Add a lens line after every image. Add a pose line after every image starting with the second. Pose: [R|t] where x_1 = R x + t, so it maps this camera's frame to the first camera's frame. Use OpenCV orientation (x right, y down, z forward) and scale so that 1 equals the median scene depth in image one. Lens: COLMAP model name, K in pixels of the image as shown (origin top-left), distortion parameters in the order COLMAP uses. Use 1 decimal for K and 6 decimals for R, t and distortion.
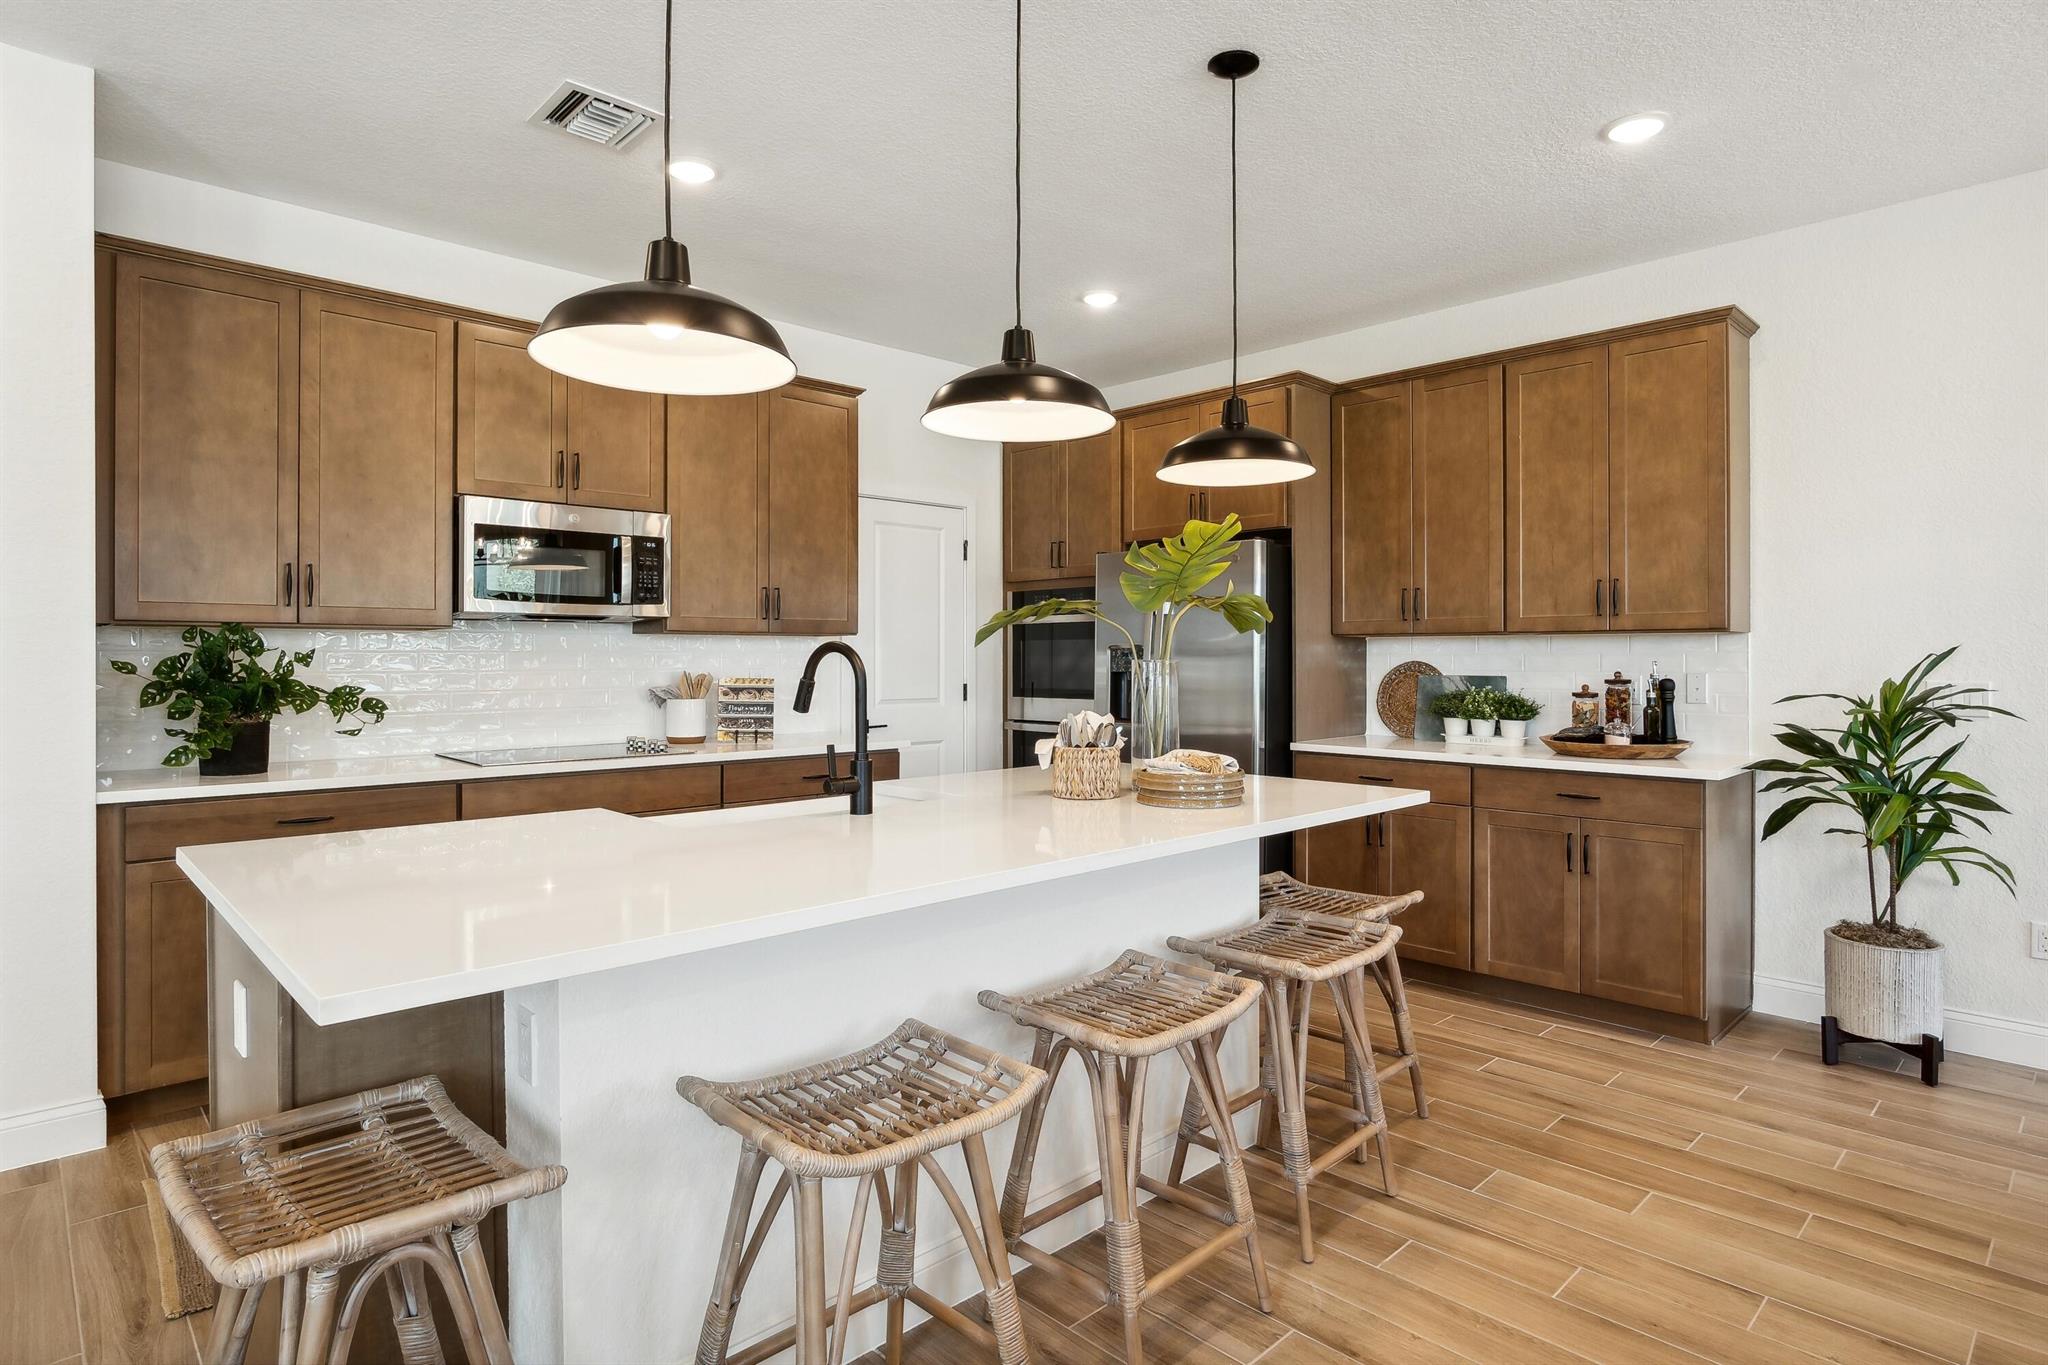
lens RADIAL K [[1067.3, 0, 1025.8], [0, 1067.3, 668.7], [0, 0, 1]] dist [-0.027729, 0.002408]
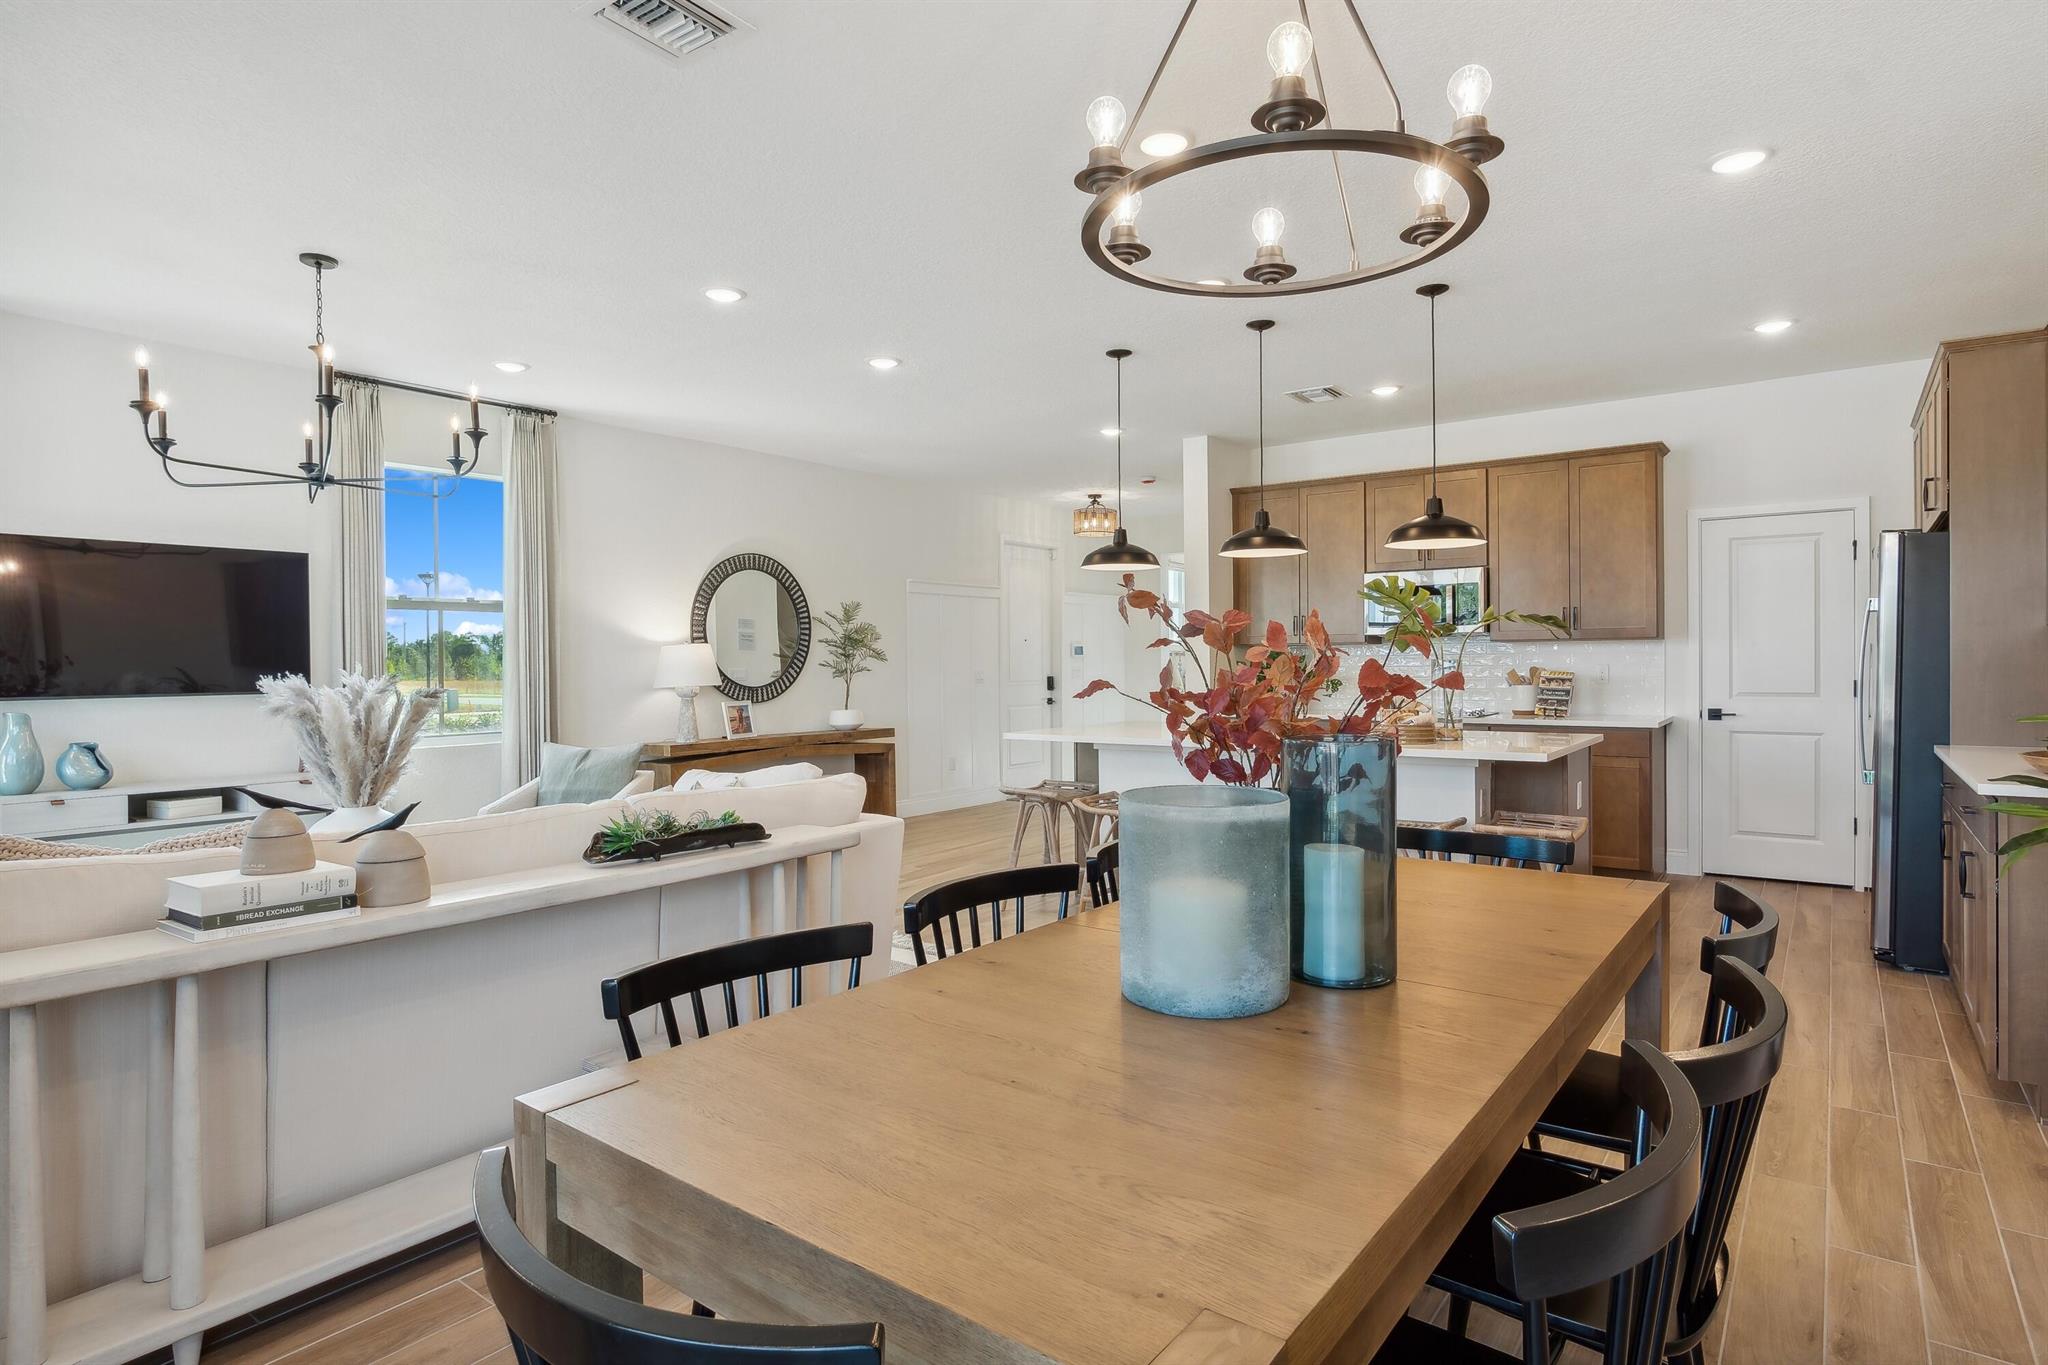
lens RADIAL K [[1106.3, 0, 1030.5], [0, 1106.3, 678.2], [0, 0, 1]] dist [-0.034639, 0.008050]
pose [[0.166701, 0.017164, -0.985858, 1.082051], [-0.003753, 0.999852, 0.016773, -0.004396], [0.986000, 0.000904, 0.166741, 0.058092]]
